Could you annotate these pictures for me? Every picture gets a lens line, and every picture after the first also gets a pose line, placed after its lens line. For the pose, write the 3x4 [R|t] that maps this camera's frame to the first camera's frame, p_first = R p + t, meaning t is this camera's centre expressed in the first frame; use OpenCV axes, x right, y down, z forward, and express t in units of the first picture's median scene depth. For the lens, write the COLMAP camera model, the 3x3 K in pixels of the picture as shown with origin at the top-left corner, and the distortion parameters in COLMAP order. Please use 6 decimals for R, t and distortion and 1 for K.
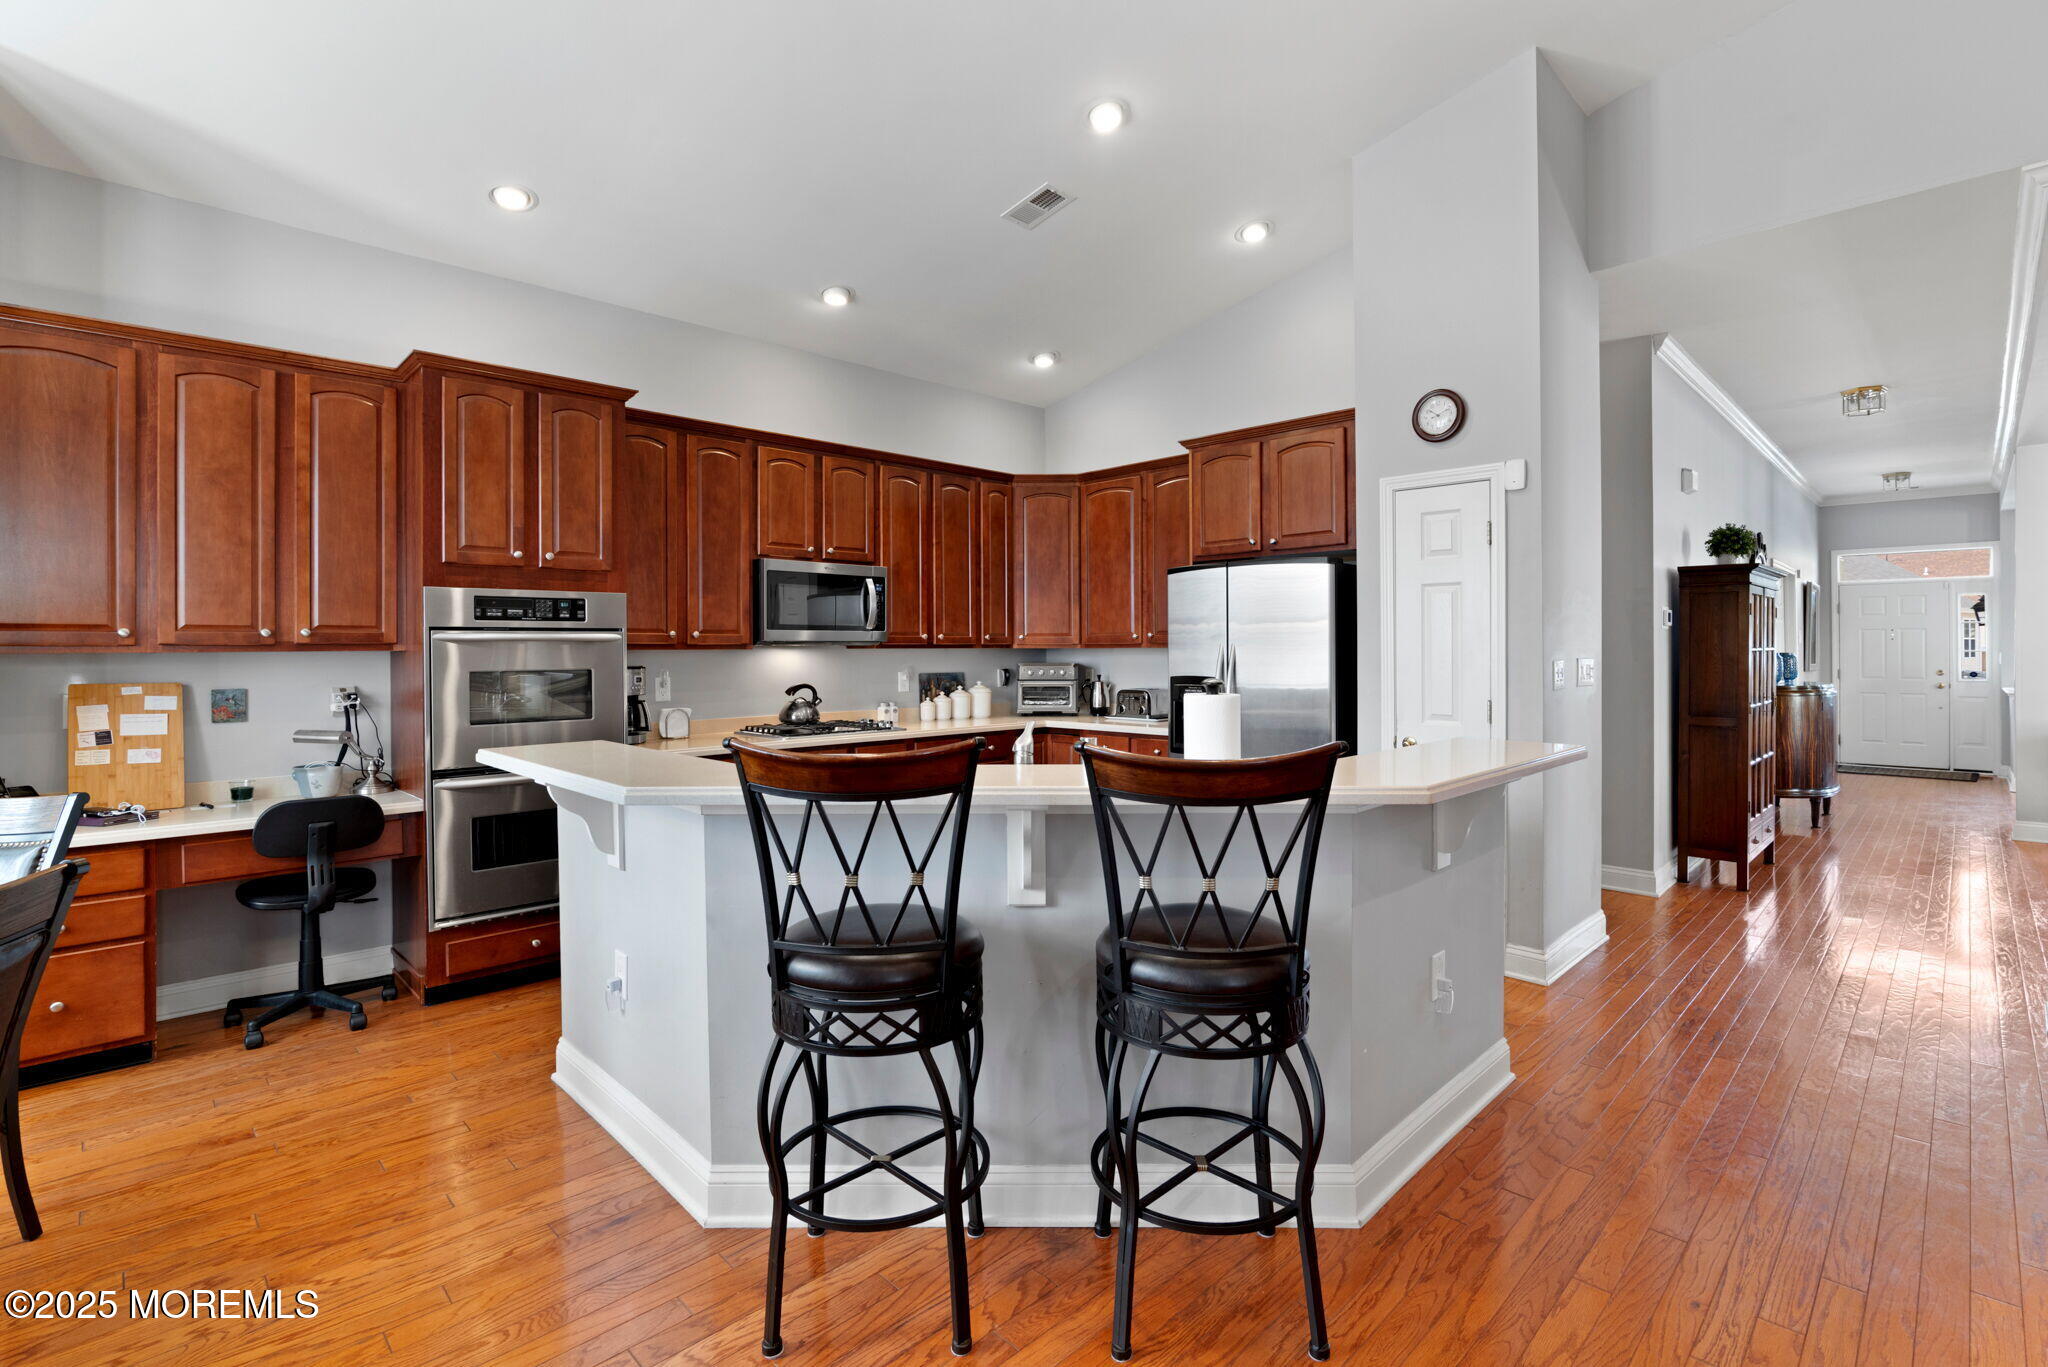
lens RADIAL K [[933.0, 0, 1021.0], [0, 933.0, 667.1], [0, 0, 1]] dist [-0.013469, 0.002859]
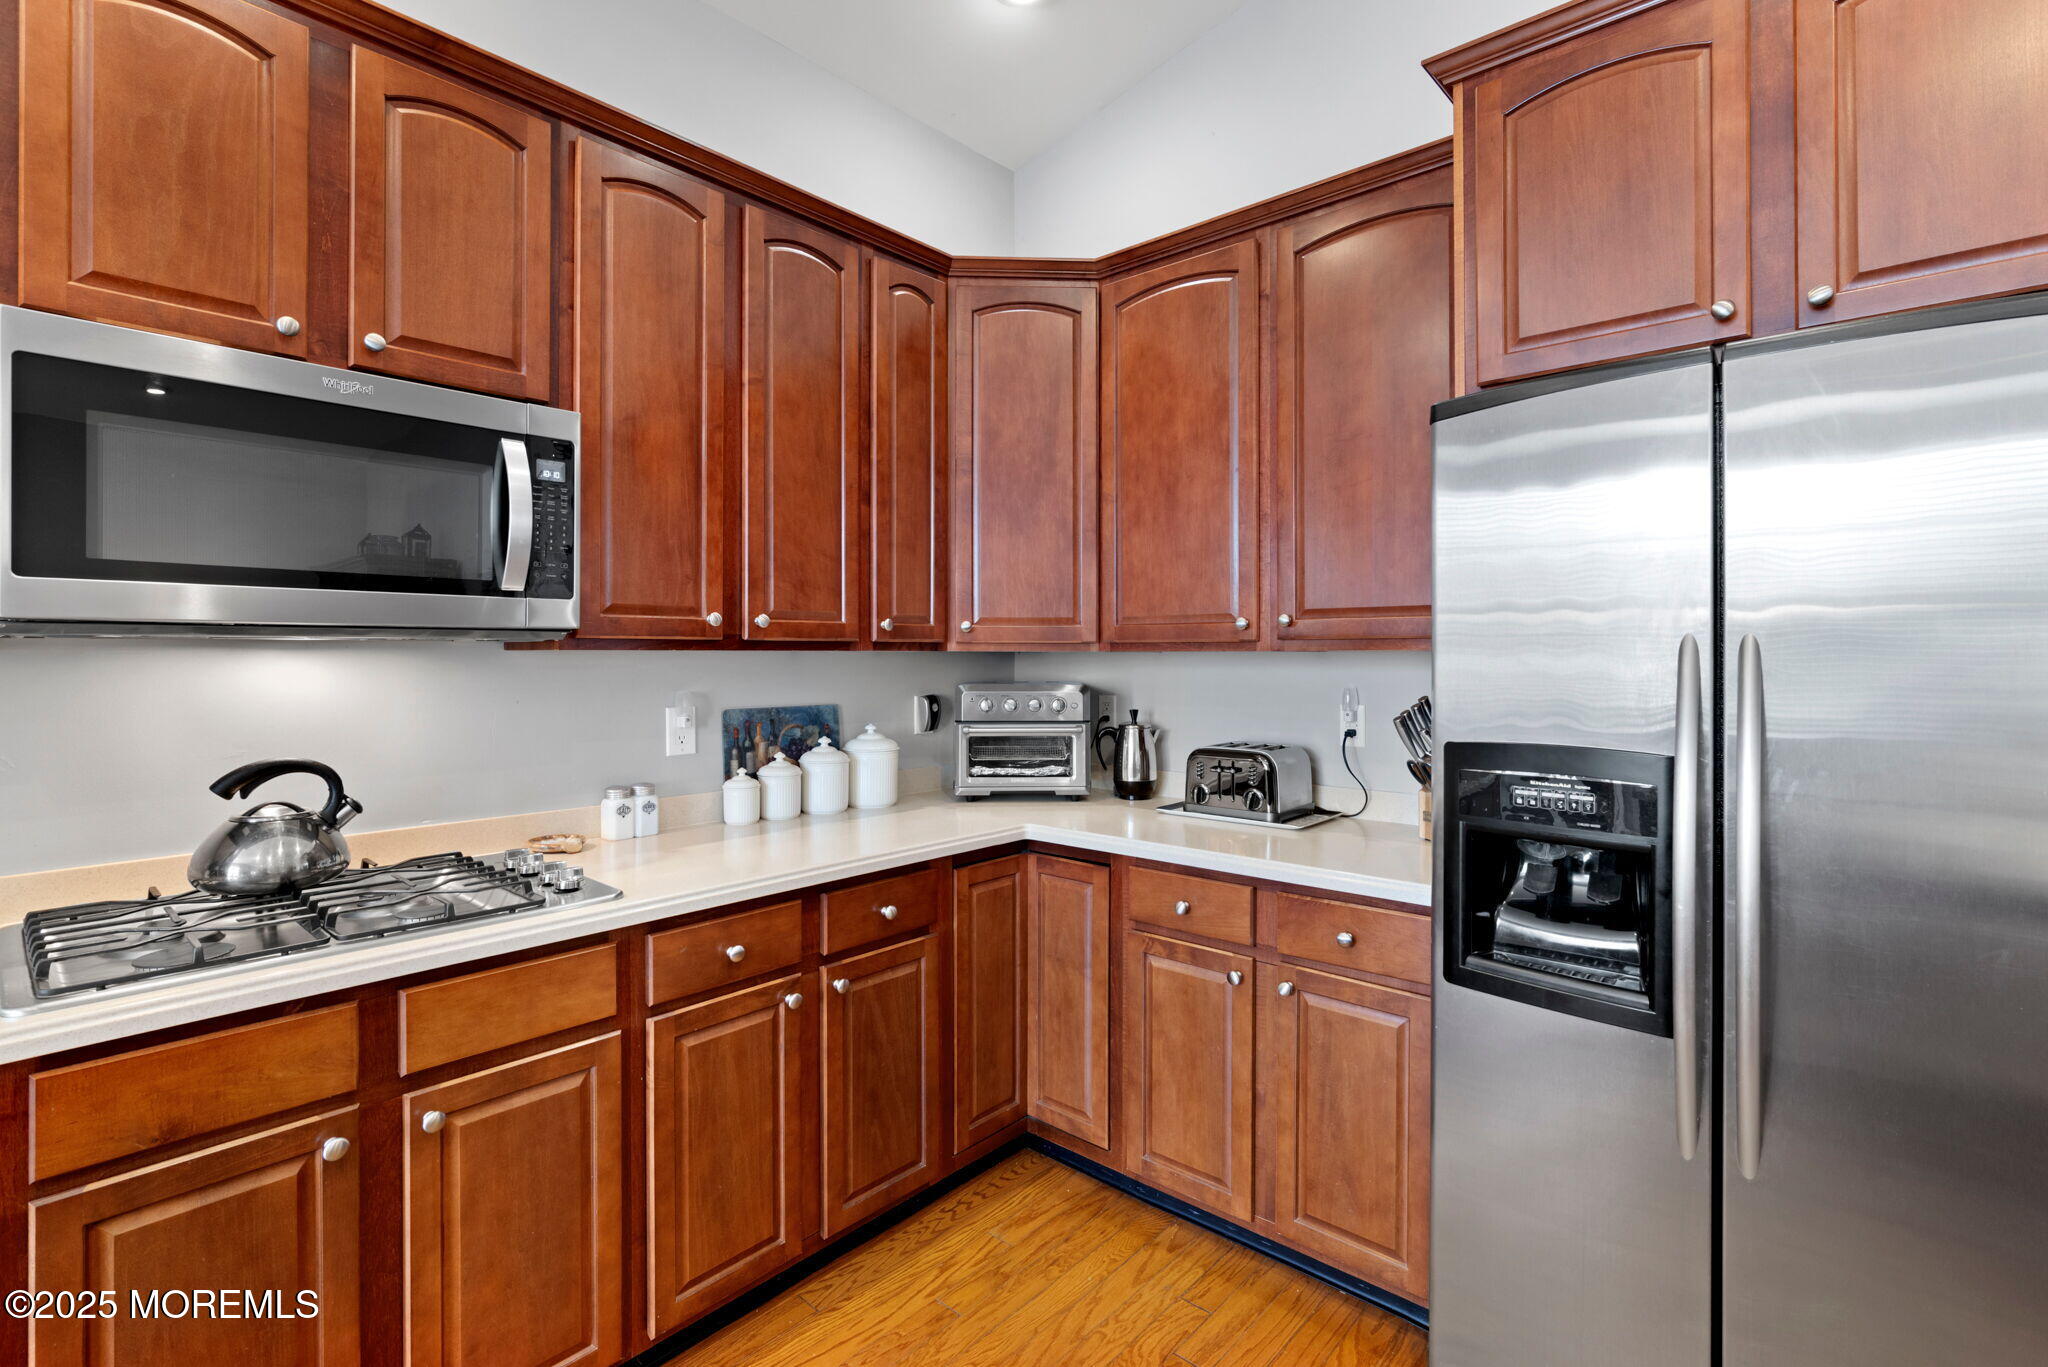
lens RADIAL K [[933.0, 0, 1024.8], [0, 933.0, 654.7], [0, 0, 1]] dist [-0.013469, 0.002859]
pose [[0.997068, 0.004154, 0.076402, -0.005949], [-0.002754, 0.999827, -0.018421, -0.011118], [-0.076465, 0.018157, 0.996907, 0.580021]]
